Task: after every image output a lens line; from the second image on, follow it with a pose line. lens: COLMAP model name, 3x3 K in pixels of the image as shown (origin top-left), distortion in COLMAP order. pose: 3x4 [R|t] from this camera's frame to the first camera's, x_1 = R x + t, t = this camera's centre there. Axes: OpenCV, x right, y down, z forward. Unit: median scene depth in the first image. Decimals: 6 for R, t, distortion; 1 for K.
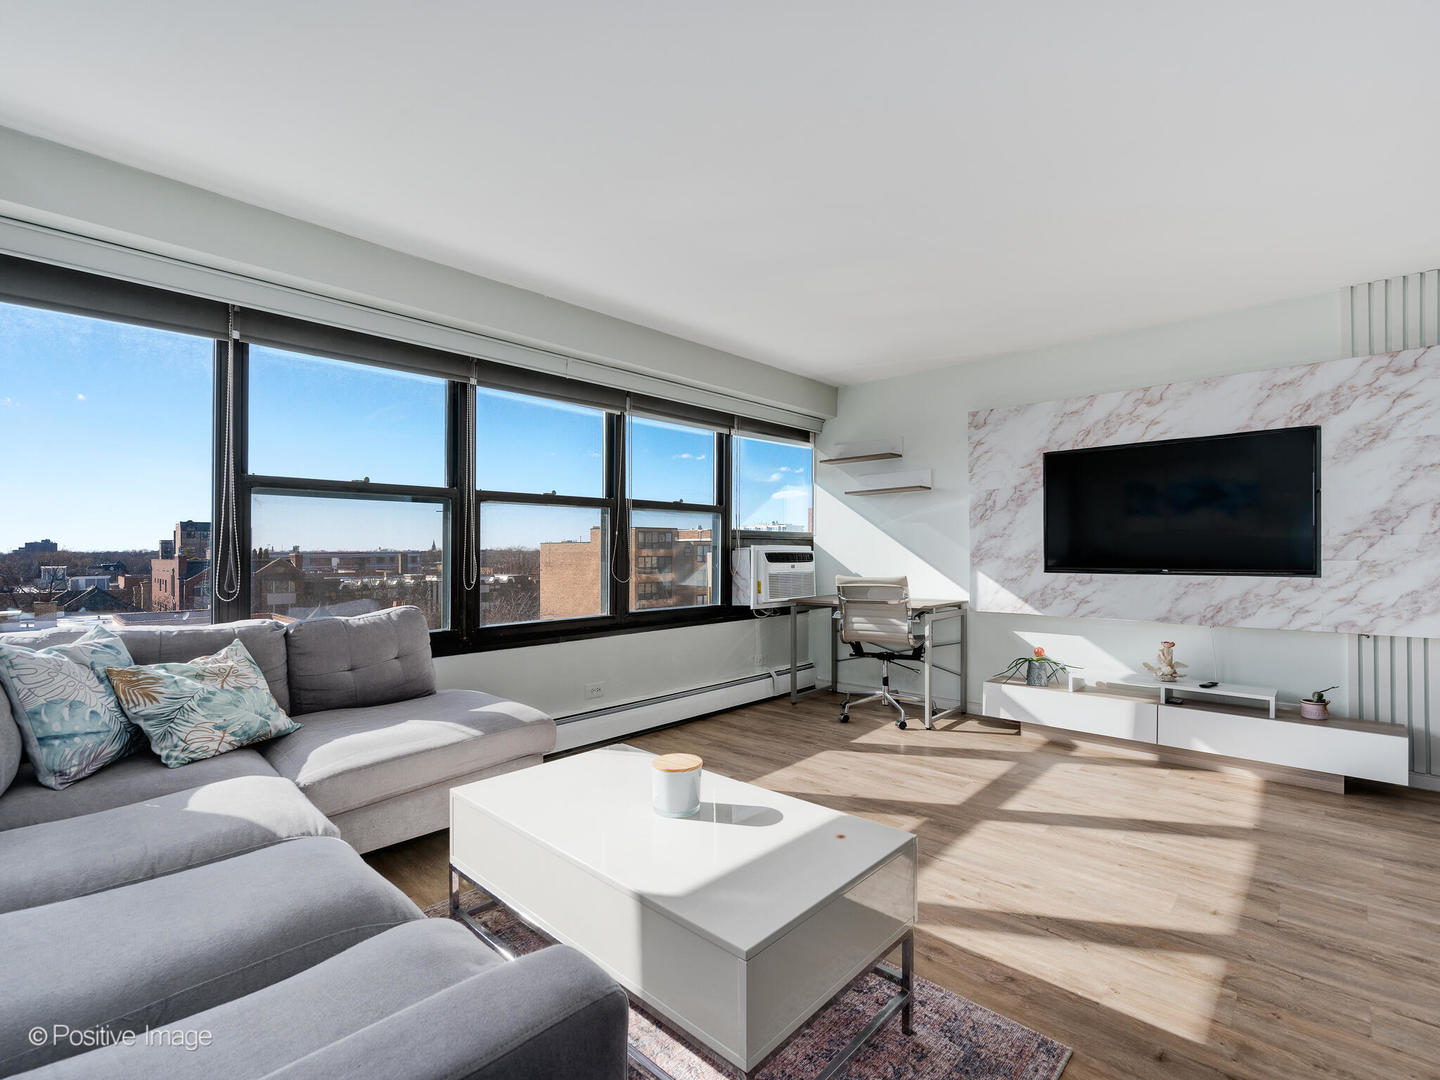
lens RADIAL K [[662.0, 0, 721.0], [0, 662.0, 534.5], [0, 0, 1]] dist [0.001452, -0.003877]
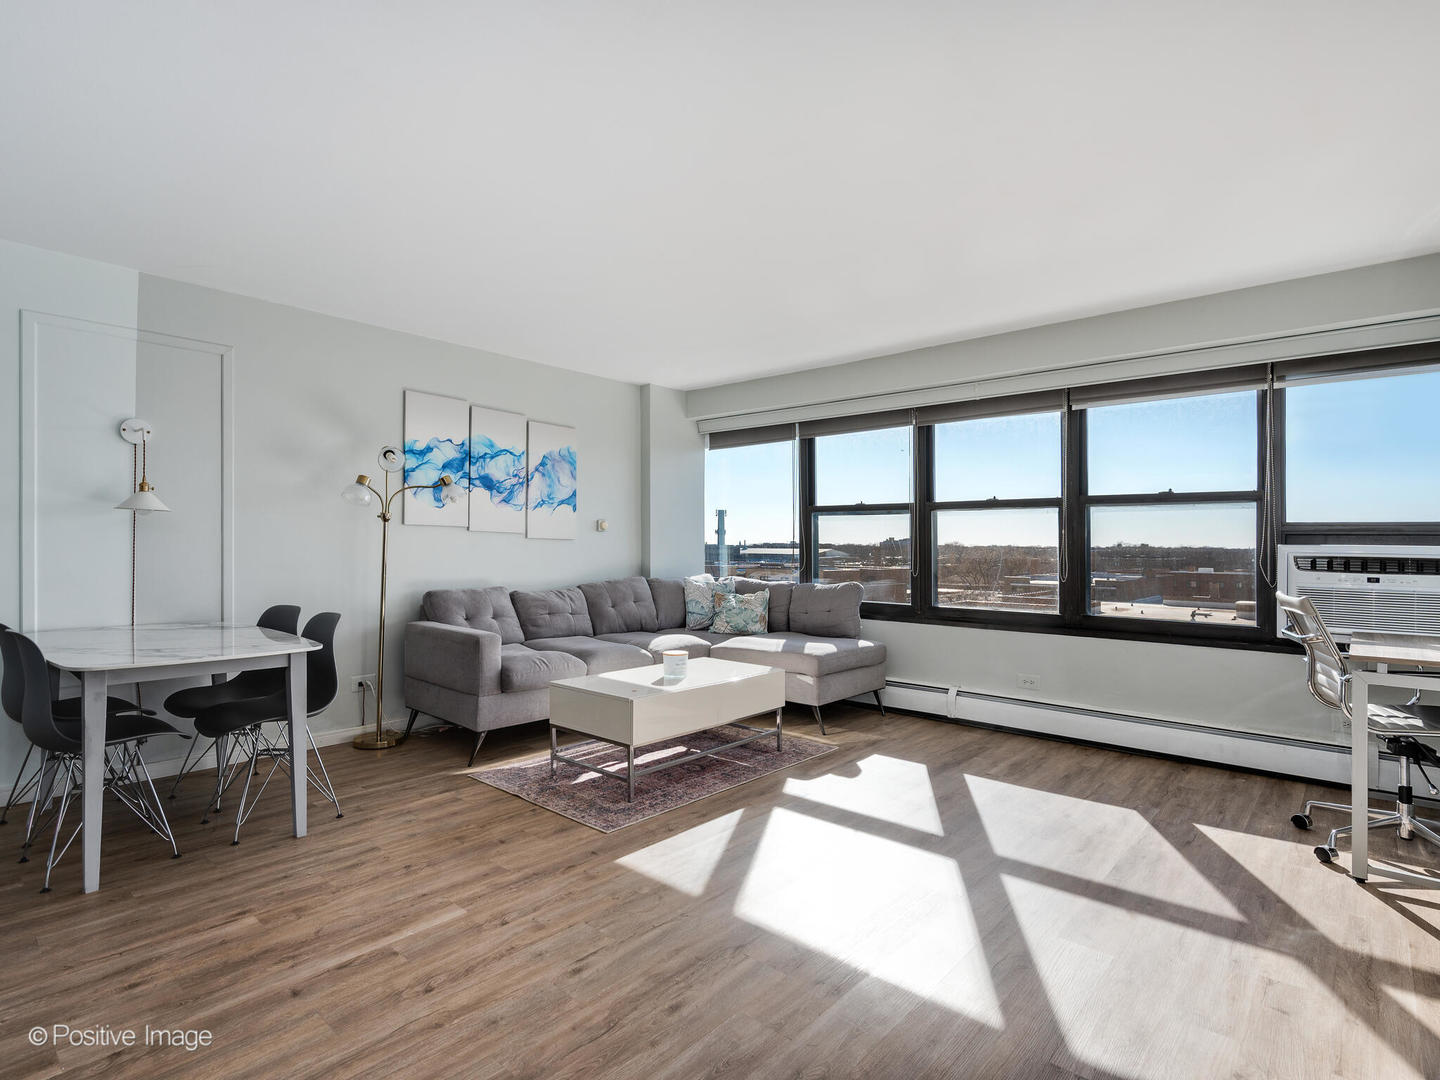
lens RADIAL K [[736.5, 0, 721.8], [0, 736.5, 545.8], [0, 0, 1]] dist [0.000815, -0.000378]
pose [[0.013377, 0.004820, -0.999899, 0.987532], [0.011631, 0.999920, 0.004976, 0.006322], [0.999843, -0.011696, 0.013319, 0.505496]]
